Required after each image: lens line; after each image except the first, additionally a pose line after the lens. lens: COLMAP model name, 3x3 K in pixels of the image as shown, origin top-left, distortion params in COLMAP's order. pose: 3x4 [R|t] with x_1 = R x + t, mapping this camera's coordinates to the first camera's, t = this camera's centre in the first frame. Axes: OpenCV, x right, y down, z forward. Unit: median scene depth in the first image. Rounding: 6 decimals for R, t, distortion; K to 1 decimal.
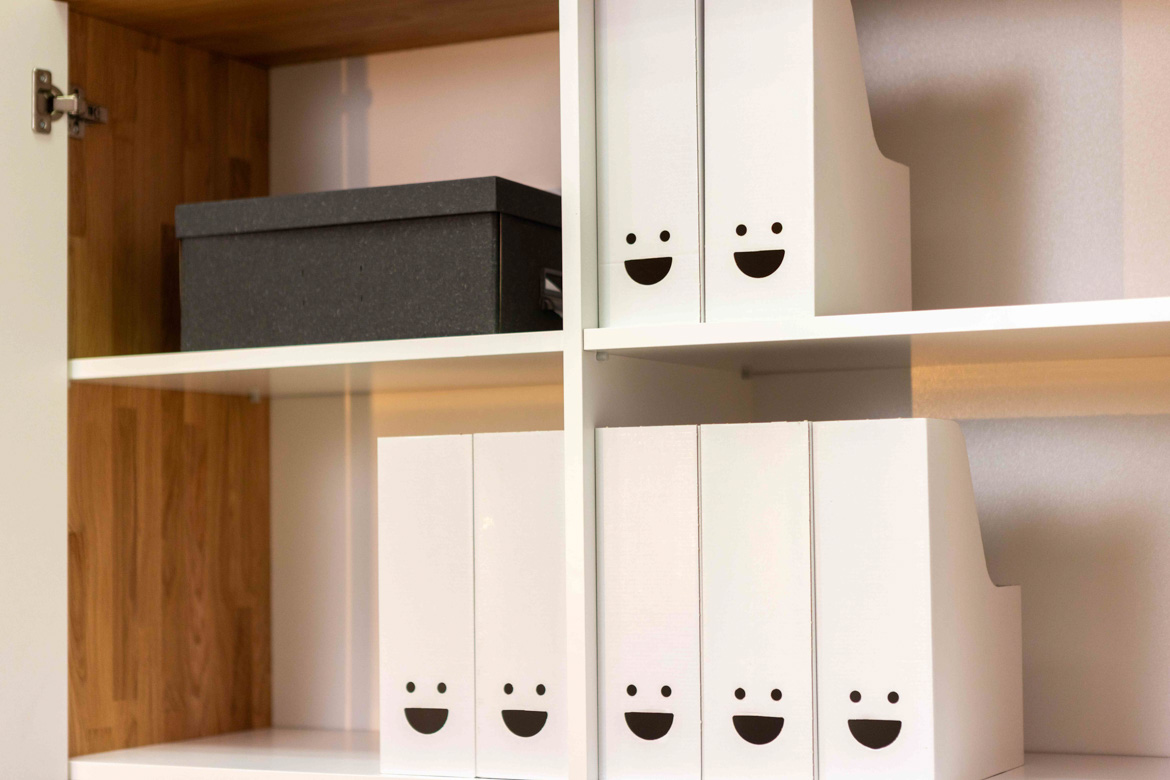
lens RADIAL K [[2295.7, 0, 585.9], [0, 2295.7, 384.1], [0, 0, 1]] dist [-0.050600, 0.000000]
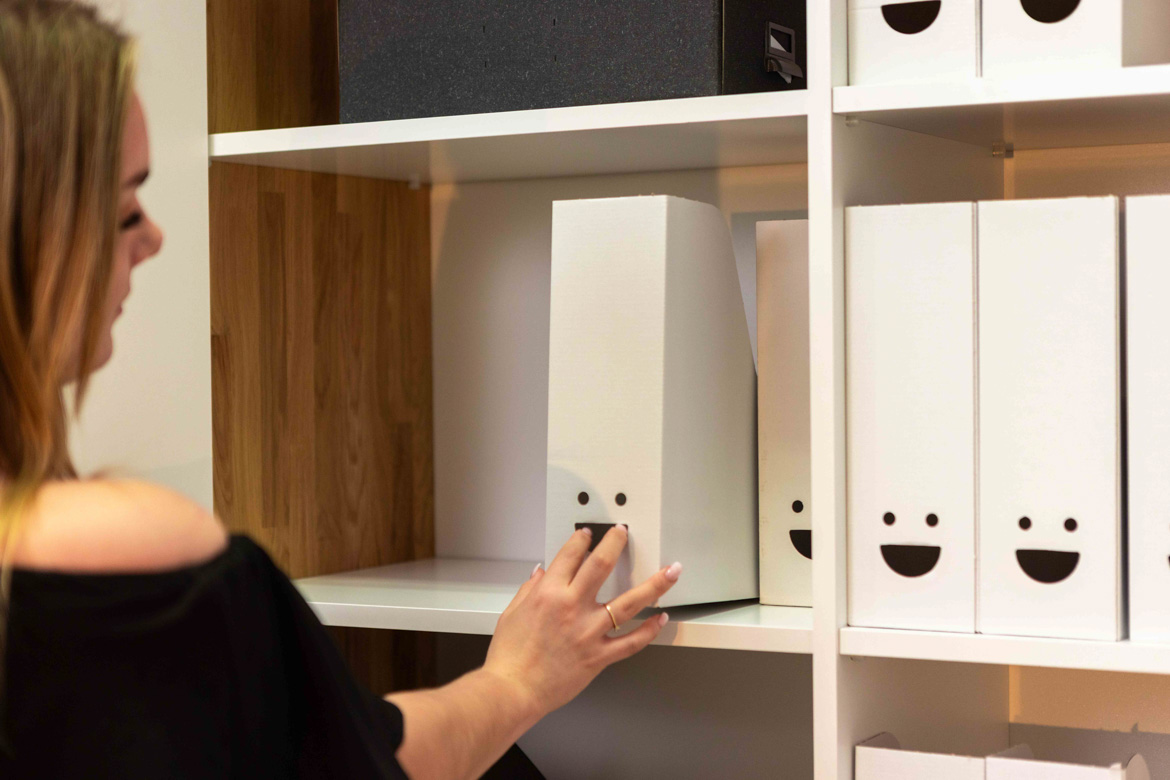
lens RADIAL K [[2295.7, 0, 580.7], [0, 2295.7, 393.5], [0, 0, 1]] dist [-0.050600, 0.000000]
pose [[0.999234, 0.002395, -0.039068, -0.052649], [0.000738, 0.996794, 0.080005, 0.017736], [0.039134, -0.079972, 0.996029, 0.140669]]
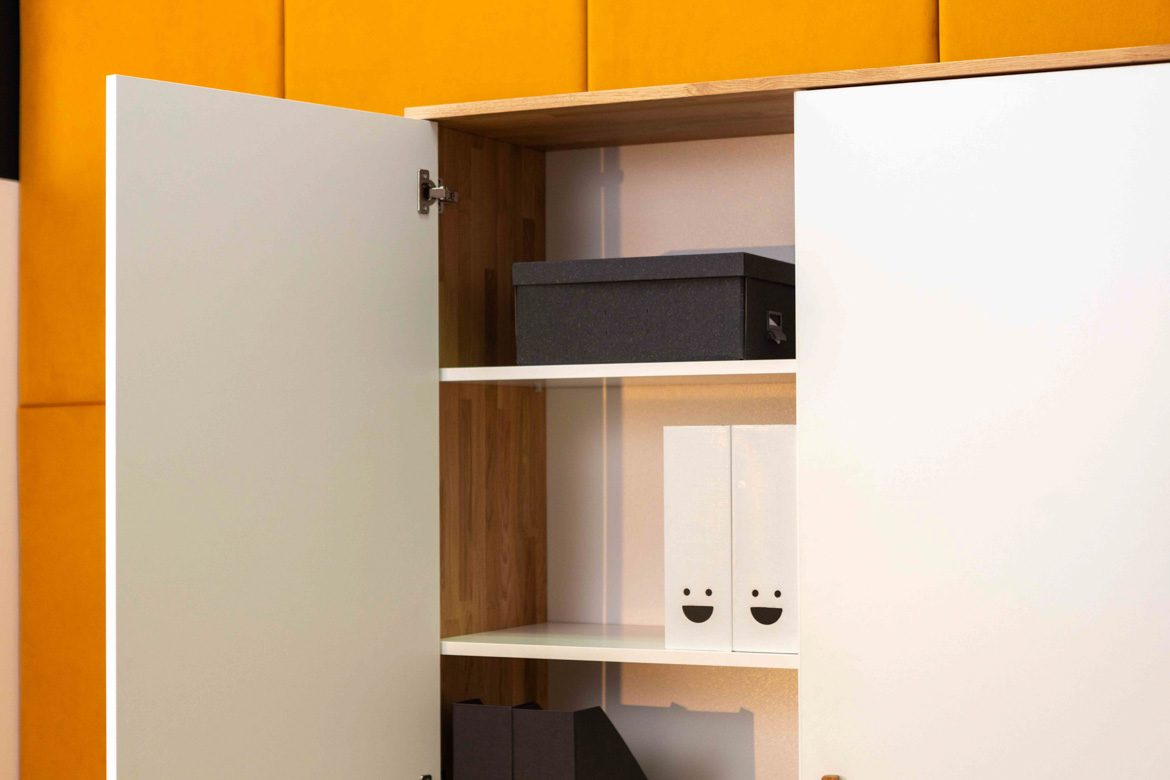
lens RADIAL K [[2295.7, 0, 586.2], [0, 2295.7, 380.8], [0, 0, 1]] dist [-0.050600, 0.000000]
pose [[0.999934, 0.009660, 0.006245, -0.140611], [-0.009850, 0.999470, 0.031031, -0.048905], [-0.005942, -0.031091, 0.999499, -0.465411]]
